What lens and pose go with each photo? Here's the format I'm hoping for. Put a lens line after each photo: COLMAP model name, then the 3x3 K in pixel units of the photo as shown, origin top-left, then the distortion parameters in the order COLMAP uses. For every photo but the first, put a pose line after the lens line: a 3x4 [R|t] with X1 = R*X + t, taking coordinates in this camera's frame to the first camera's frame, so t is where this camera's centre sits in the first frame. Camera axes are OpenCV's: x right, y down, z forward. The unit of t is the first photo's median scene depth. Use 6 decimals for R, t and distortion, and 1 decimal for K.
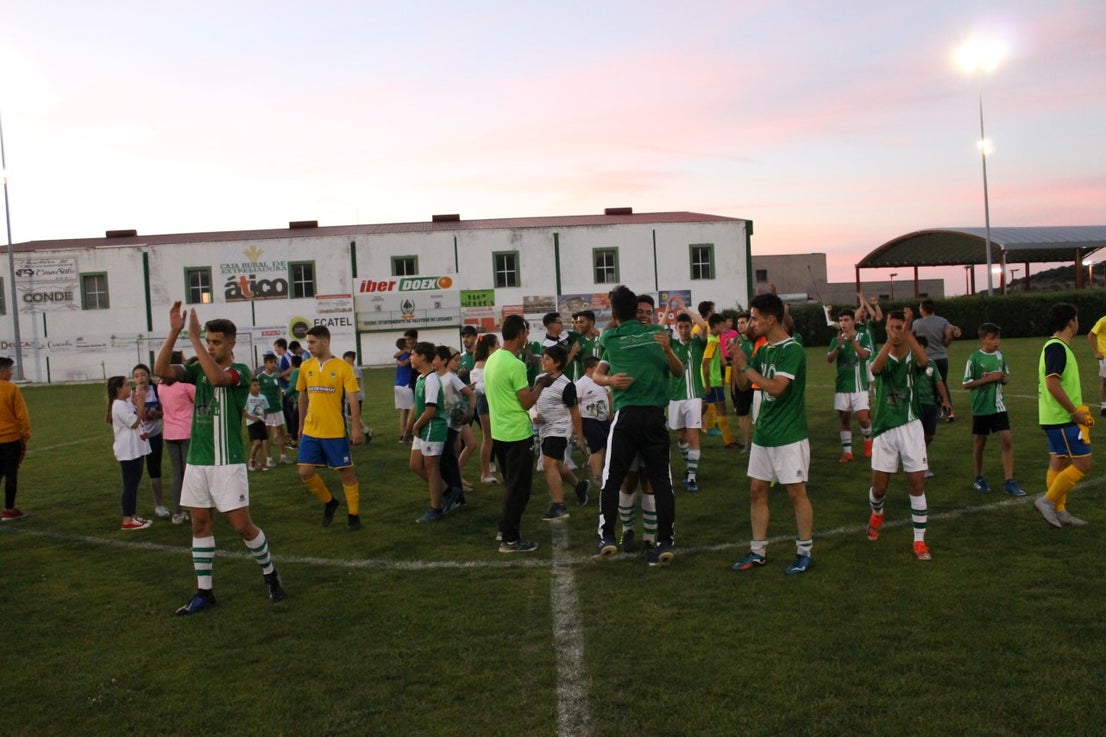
lens RADIAL K [[944.5, 0, 558.6], [0, 944.5, 371.2], [0, 0, 1]] dist [-0.165781, 0.156790]
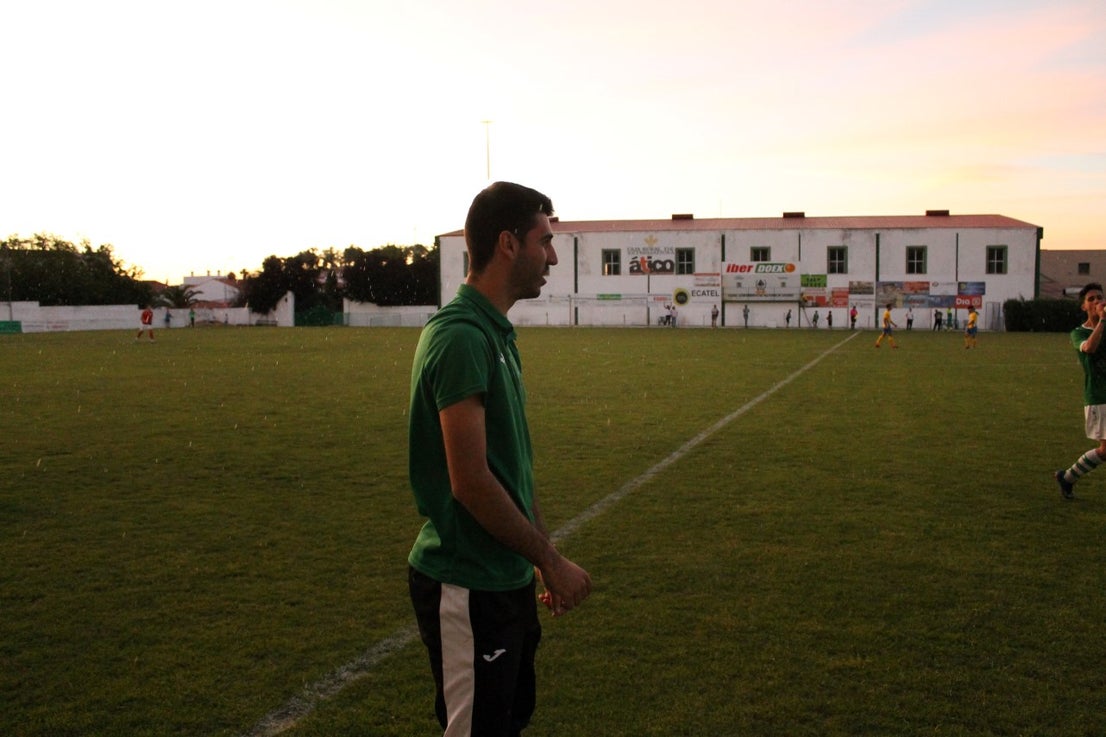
lens RADIAL K [[944.5, 0, 558.6], [0, 944.5, 371.2], [0, 0, 1]] dist [-0.165781, 0.156790]
pose [[0.933841, 0.072944, -0.350171, 0.048225], [-0.061406, 0.997145, 0.043954, 0.014098], [0.352377, -0.019544, 0.935654, -0.364255]]
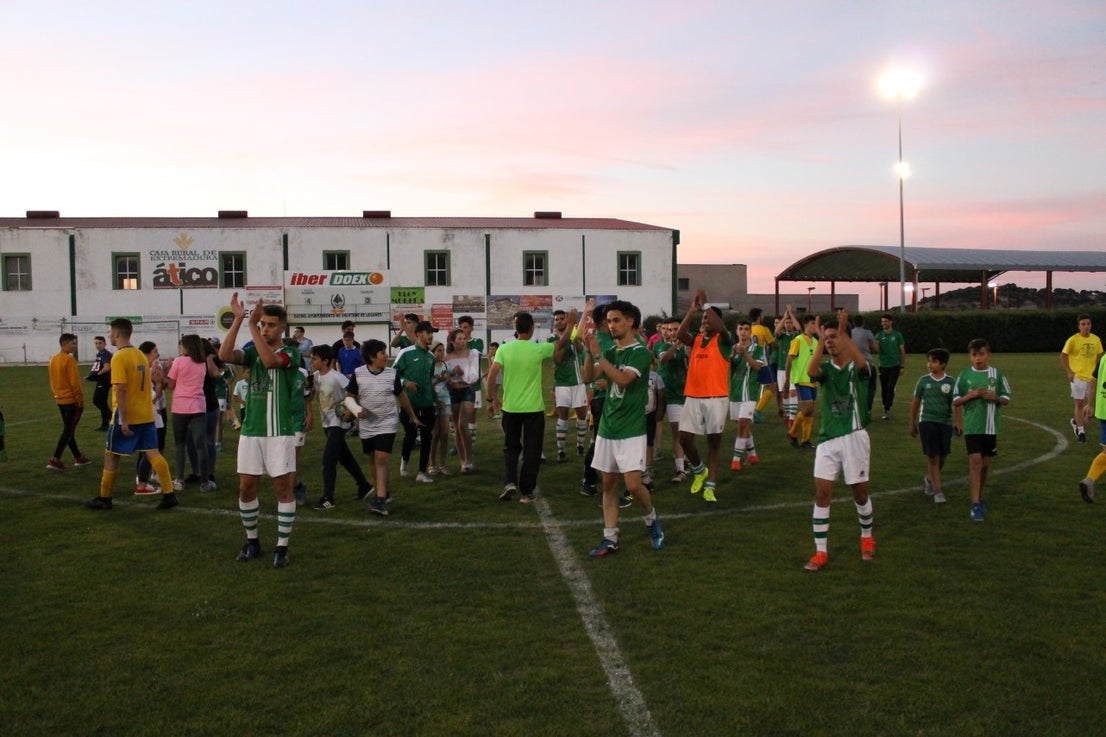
lens RADIAL K [[944.5, 0, 558.6], [0, 944.5, 371.2], [0, 0, 1]] dist [-0.165781, 0.156790]
pose [[0.995580, 0.034175, 0.087475, -0.010440], [-0.034024, 0.999416, -0.003218, 0.001671], [-0.087534, 0.000227, 0.996162, -0.018533]]
